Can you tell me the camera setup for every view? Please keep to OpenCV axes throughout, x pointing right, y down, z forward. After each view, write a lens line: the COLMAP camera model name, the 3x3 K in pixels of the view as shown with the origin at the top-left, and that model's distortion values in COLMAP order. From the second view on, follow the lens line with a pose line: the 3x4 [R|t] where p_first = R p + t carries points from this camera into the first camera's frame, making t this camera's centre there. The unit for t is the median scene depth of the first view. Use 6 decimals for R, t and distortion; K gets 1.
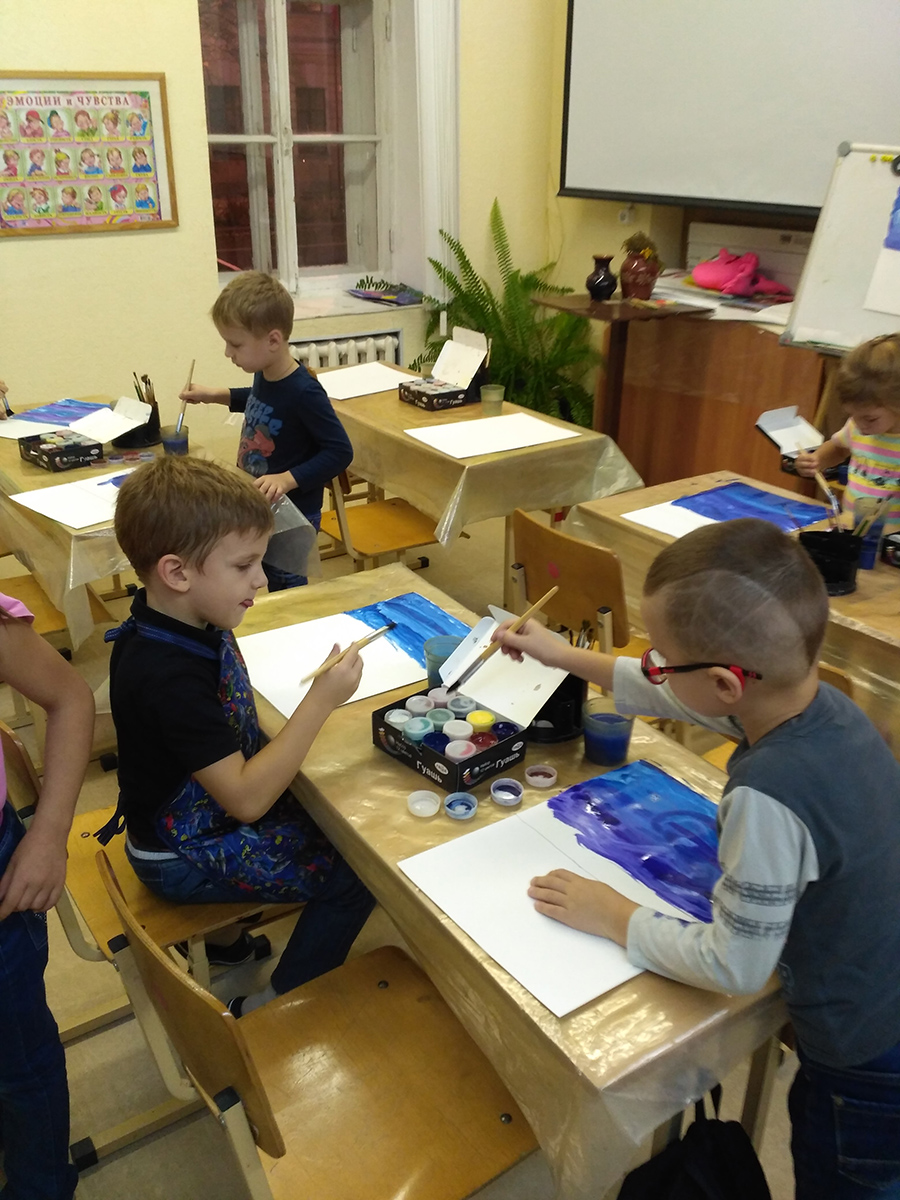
lens RADIAL K [[1116.5, 0, 452.6], [0, 1116.5, 676.6], [0, 0, 1]] dist [0.006737, -0.065876]
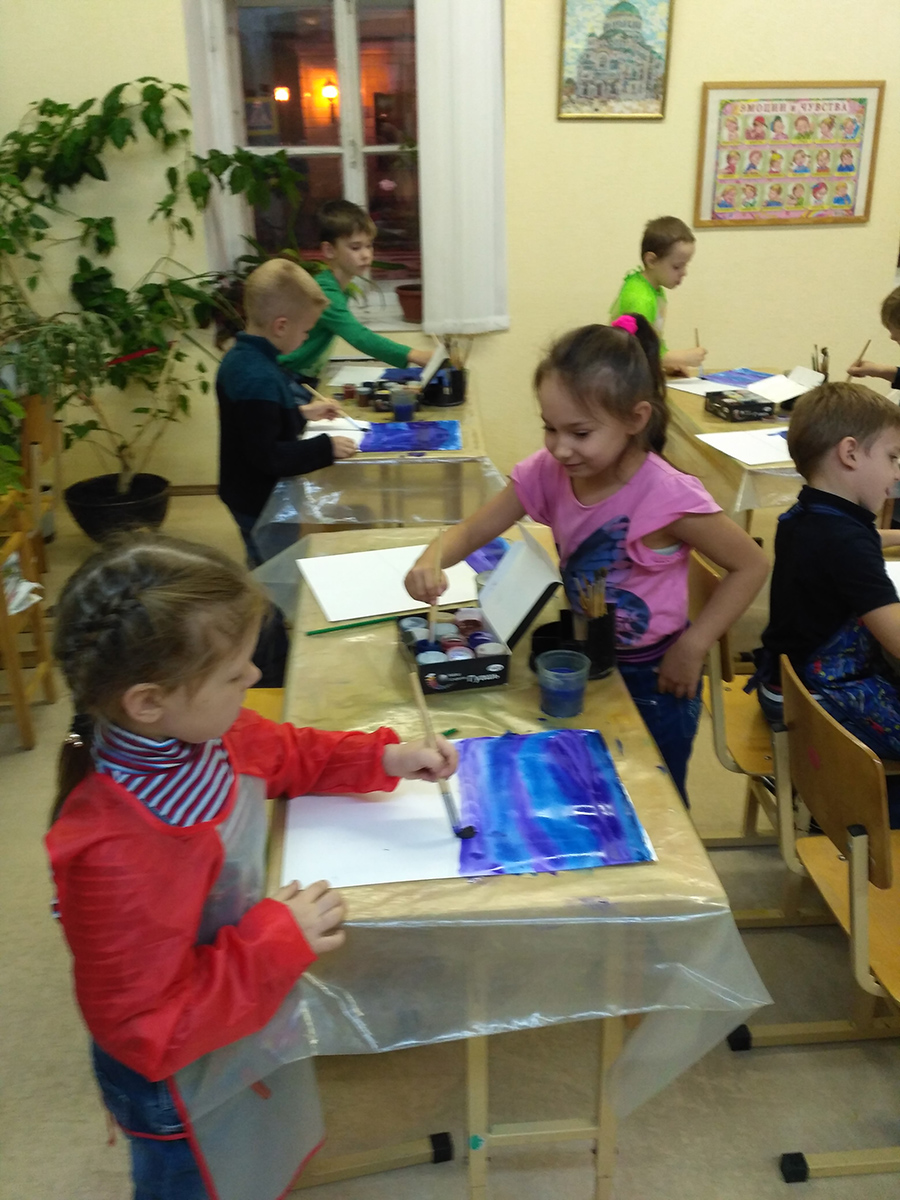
lens RADIAL K [[1116.5, 0, 452.6], [0, 1116.5, 676.6], [0, 0, 1]] dist [0.006737, -0.065876]
pose [[0.863842, 0.197296, -0.463521, -0.008438], [-0.200039, 0.978807, 0.043822, 0.065037], [0.462343, 0.054867, 0.885002, -0.123684]]
